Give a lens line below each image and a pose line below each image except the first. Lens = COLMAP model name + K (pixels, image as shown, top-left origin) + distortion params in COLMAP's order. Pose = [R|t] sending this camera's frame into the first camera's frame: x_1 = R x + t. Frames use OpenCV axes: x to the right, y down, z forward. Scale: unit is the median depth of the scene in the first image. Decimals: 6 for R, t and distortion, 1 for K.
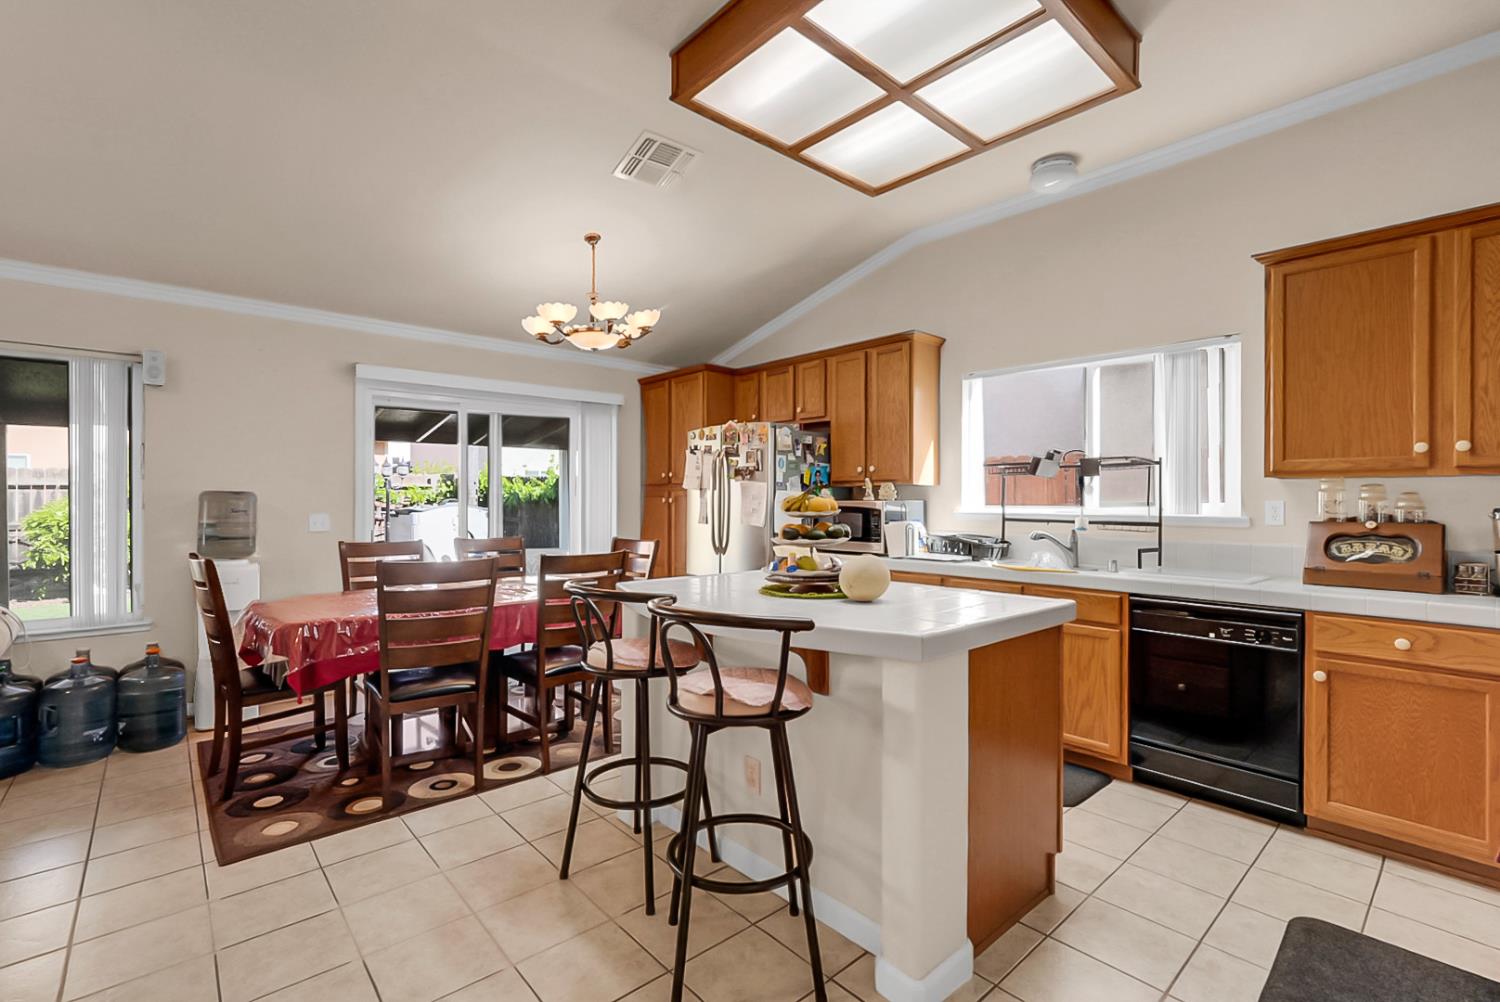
lens RADIAL K [[668.5, 0, 750.0], [0, 668.5, 501.0], [0, 0, 1]] dist [-0.012715, 0.000172]
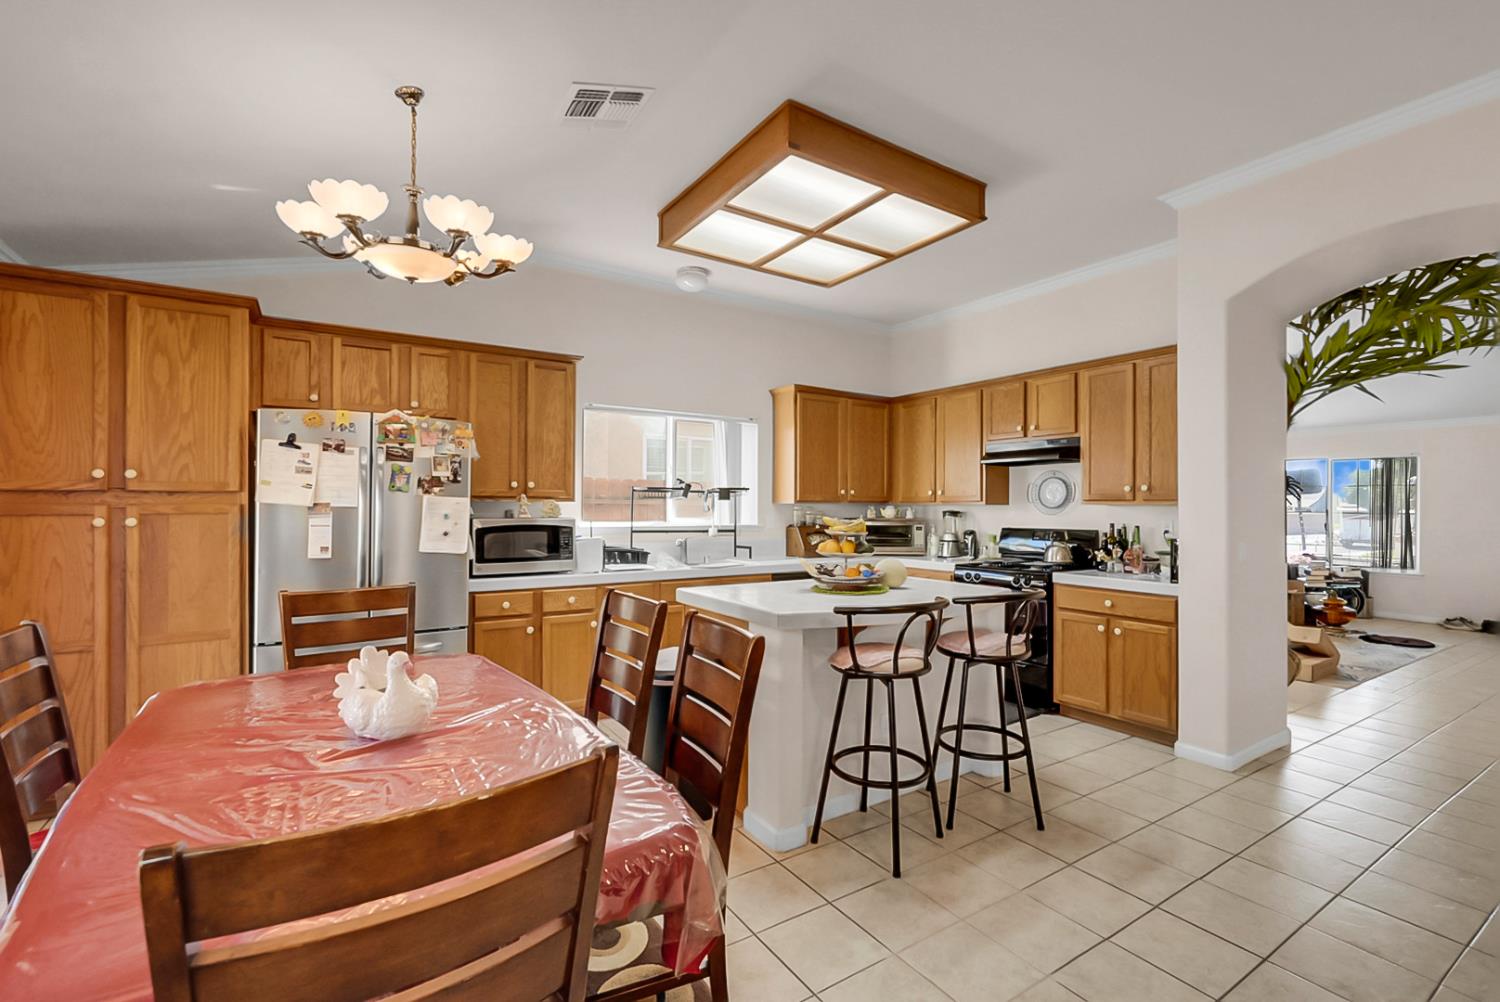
lens RADIAL K [[658.6, 0, 744.4], [0, 658.6, 502.6], [0, 0, 1]] dist [-0.012978, 0.008062]
pose [[0.159055, 0.005223, 0.987256, -0.903497], [-0.001472, 0.999986, -0.005054, -0.023661], [-0.987269, -0.000649, 0.159060, 0.704806]]
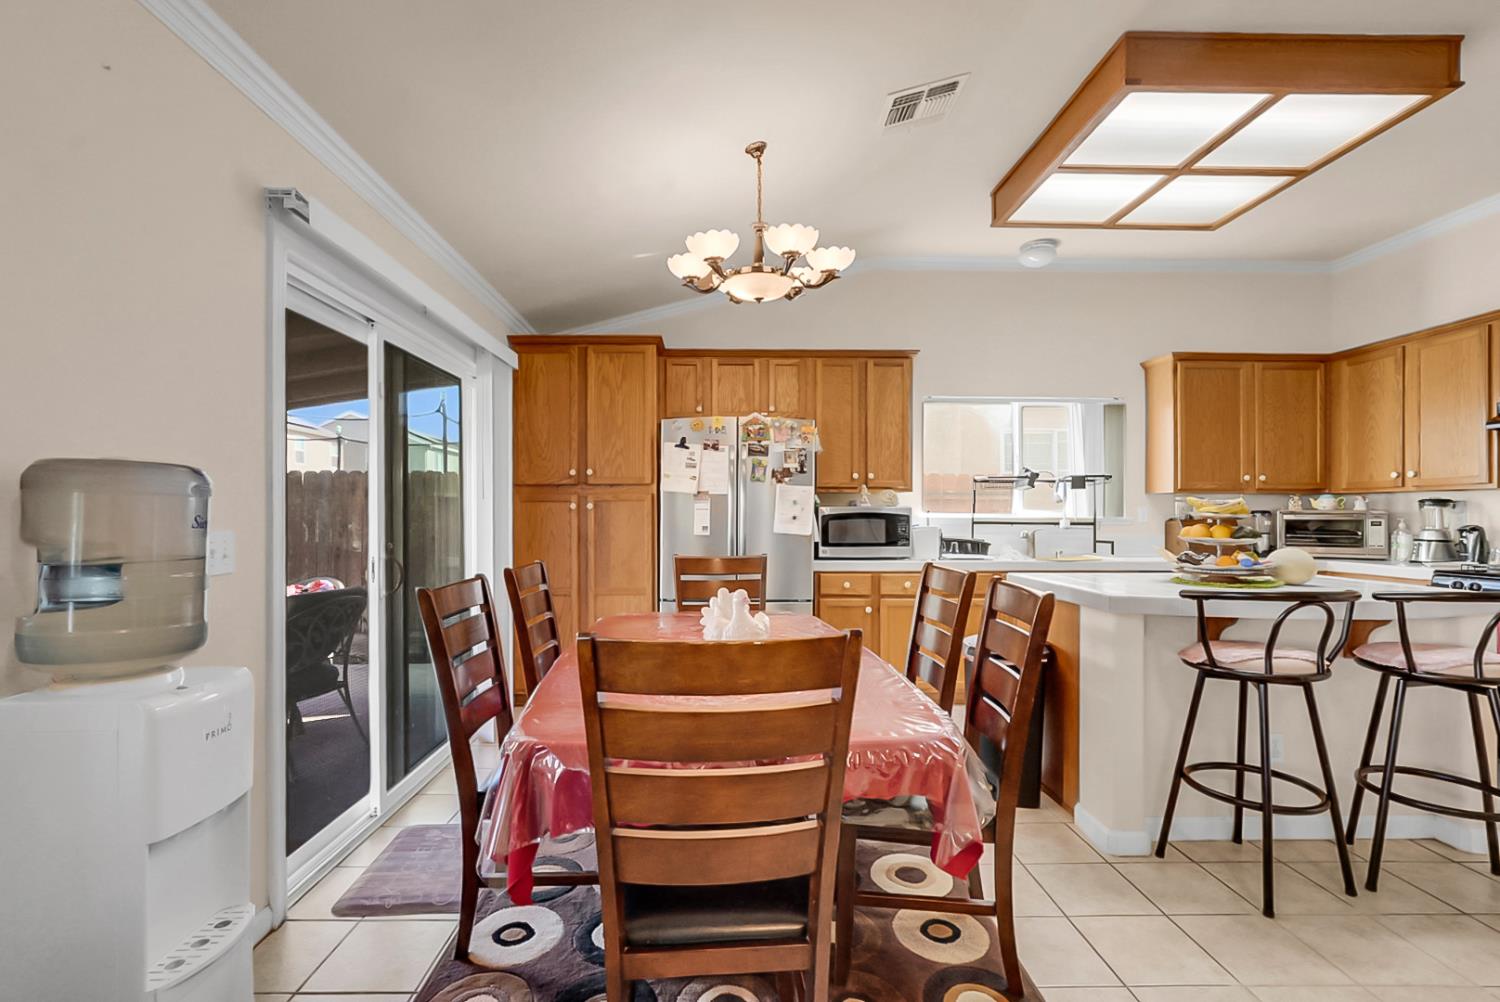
lens RADIAL K [[673.6, 0, 730.0], [0, 673.6, 511.0], [0, 0, 1]] dist [-0.014015, 0.008865]
pose [[0.656702, 0.002925, 0.754145, -0.951468], [0.000877, 0.999989, -0.004642, 0.012751], [-0.754150, 0.003710, 0.656692, 0.623645]]
